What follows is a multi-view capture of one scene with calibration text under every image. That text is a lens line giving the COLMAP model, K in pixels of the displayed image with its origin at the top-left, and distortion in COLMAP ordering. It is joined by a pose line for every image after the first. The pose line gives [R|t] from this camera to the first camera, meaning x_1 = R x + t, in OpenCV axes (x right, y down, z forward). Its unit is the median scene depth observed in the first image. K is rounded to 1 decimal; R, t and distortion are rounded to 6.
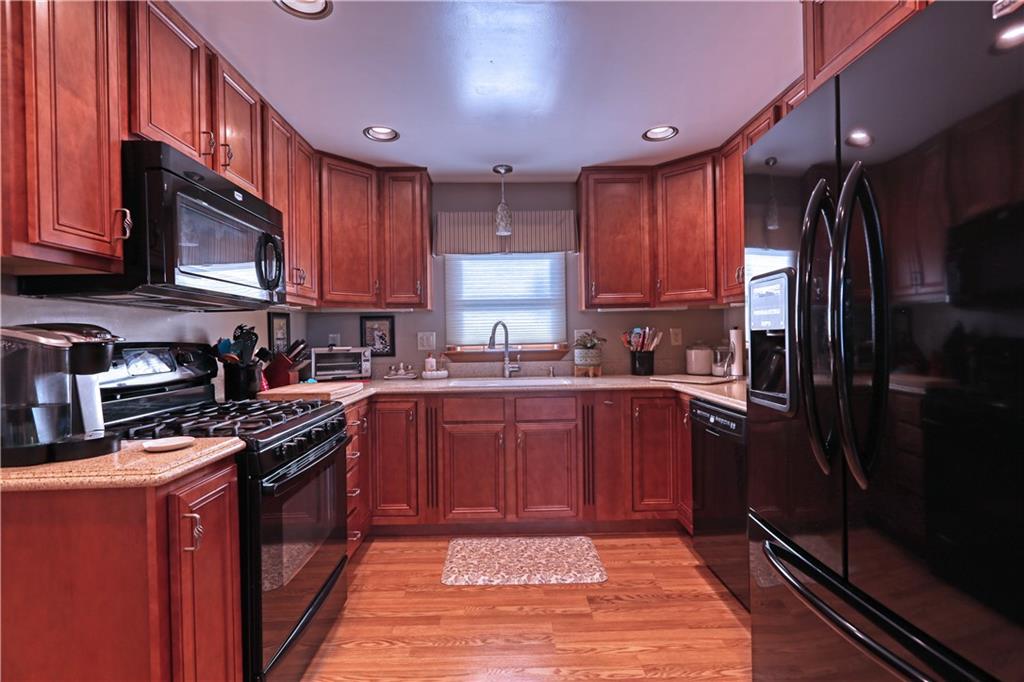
lens RADIAL K [[448.2, 0, 512.5], [0, 448.2, 335.6], [0, 0, 1]] dist [-0.000831, -0.000269]
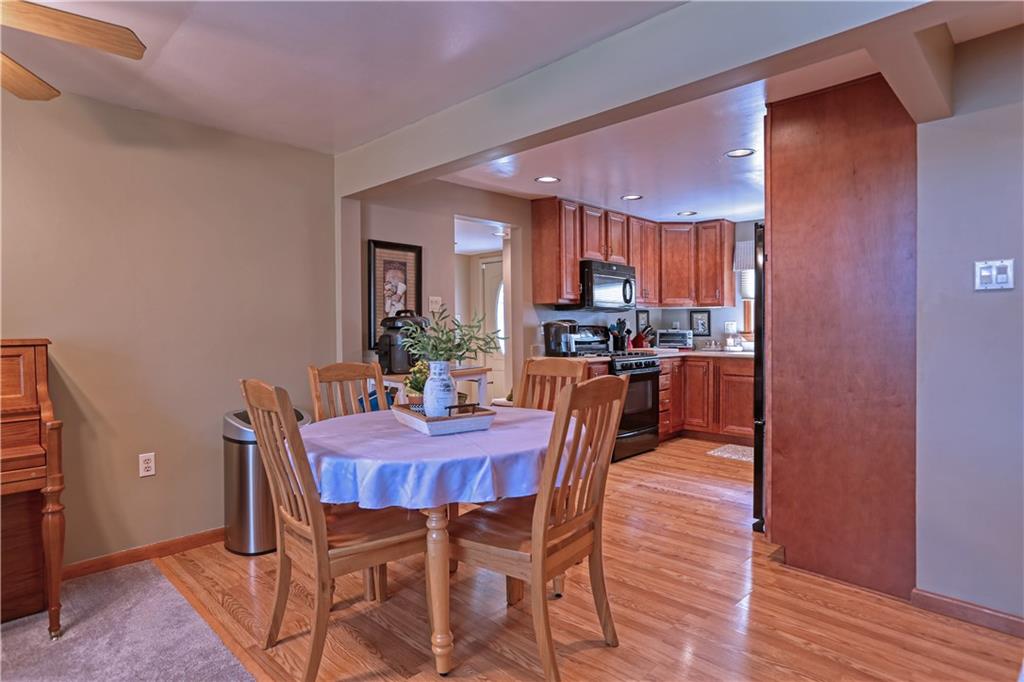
lens RADIAL K [[576.8, 0, 512.0], [0, 576.8, 341.0], [0, 0, 1]] dist [-0.000575, 0.000005]
pose [[0.680668, 0.026947, -0.732096, 1.139541], [-0.002548, 0.999404, 0.034418, -0.008381], [0.732587, -0.021562, 0.680331, -1.353037]]
